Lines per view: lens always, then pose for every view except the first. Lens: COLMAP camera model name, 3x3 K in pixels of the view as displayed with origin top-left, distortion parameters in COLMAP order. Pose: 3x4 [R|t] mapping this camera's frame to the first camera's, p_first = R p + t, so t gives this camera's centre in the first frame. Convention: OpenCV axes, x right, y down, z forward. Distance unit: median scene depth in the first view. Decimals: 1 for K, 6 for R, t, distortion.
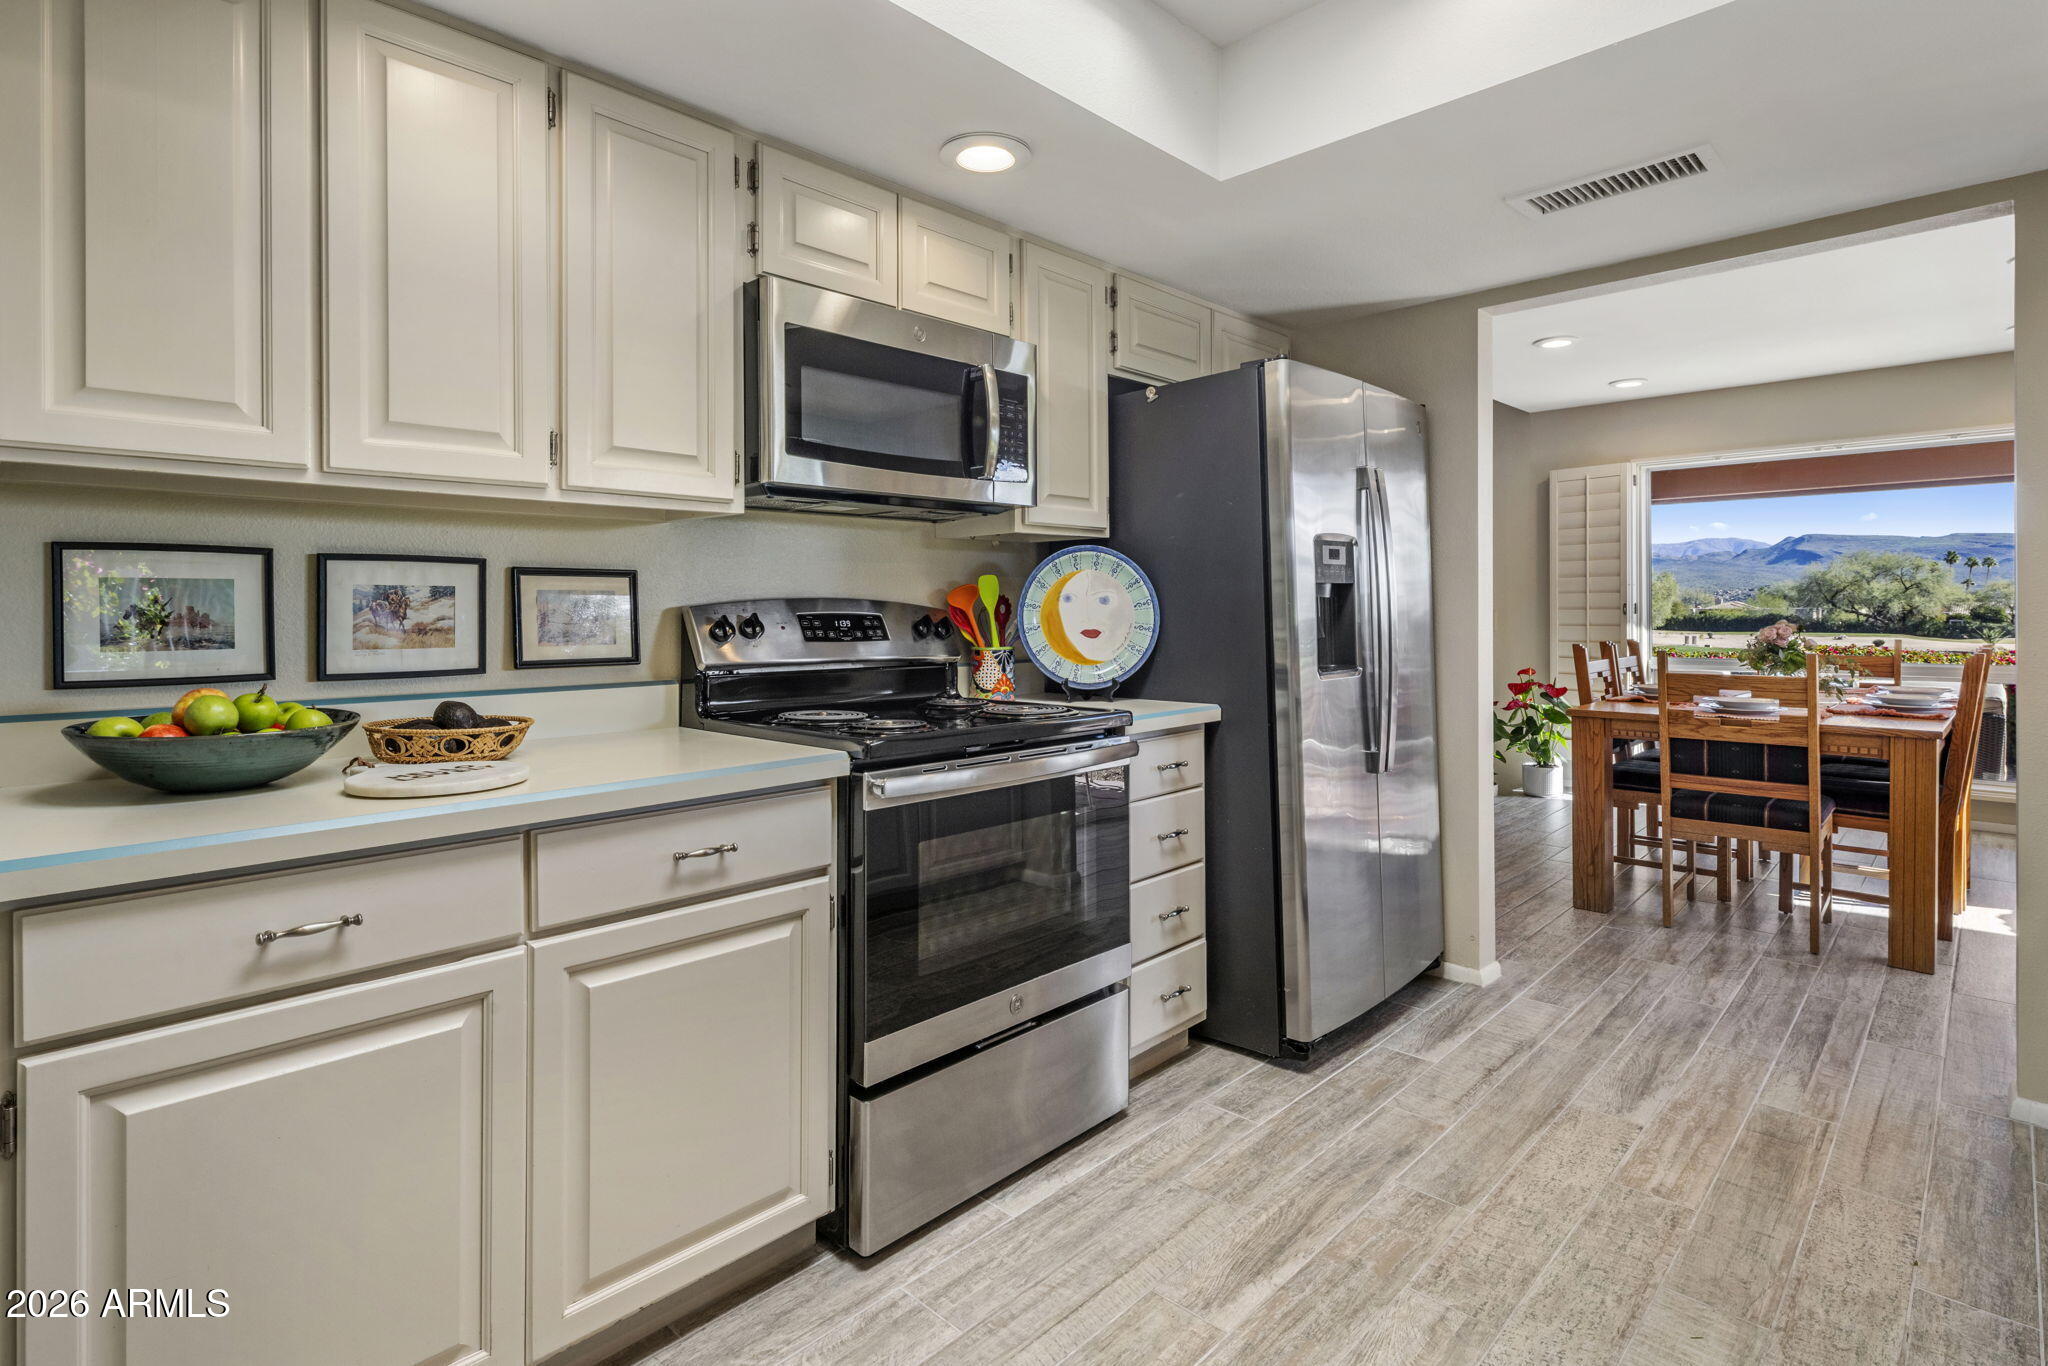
lens RADIAL K [[1011.9, 0, 1033.0], [0, 1011.9, 614.5], [0, 0, 1]] dist [0.011409, -0.010093]
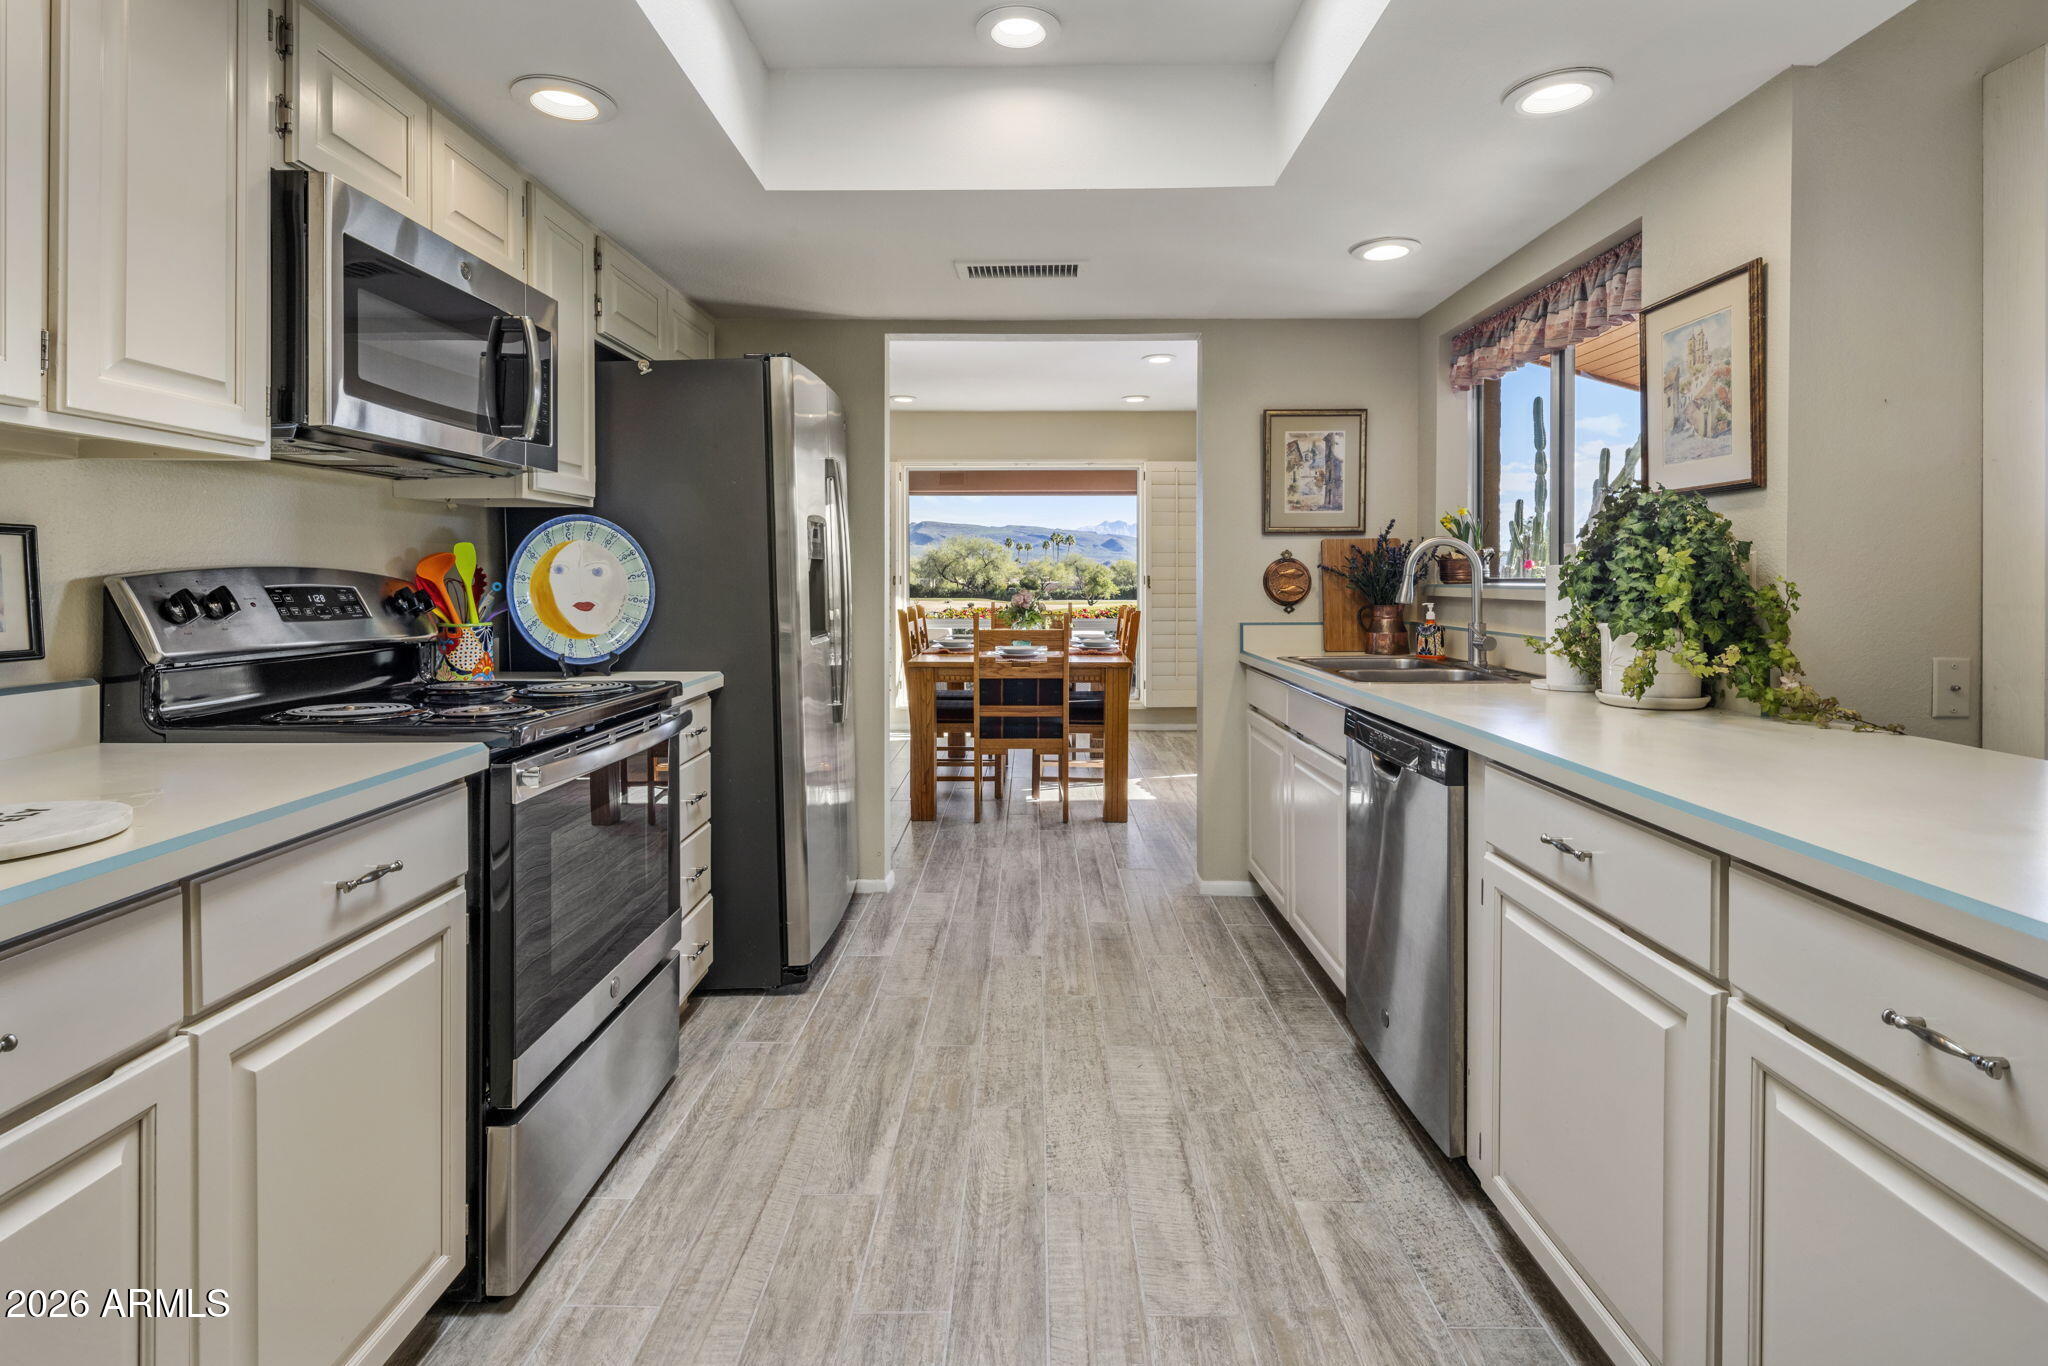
lens RADIAL K [[993.2, 0, 1030.1], [0, 993.2, 584.9], [0, 0, 1]] dist [0.001016, -0.000455]
pose [[0.724997, 0.000162, 0.688752, -0.331752], [-0.001065, 0.999999, 0.000887, -0.003366], [-0.688752, -0.001377, 0.724996, 0.027660]]
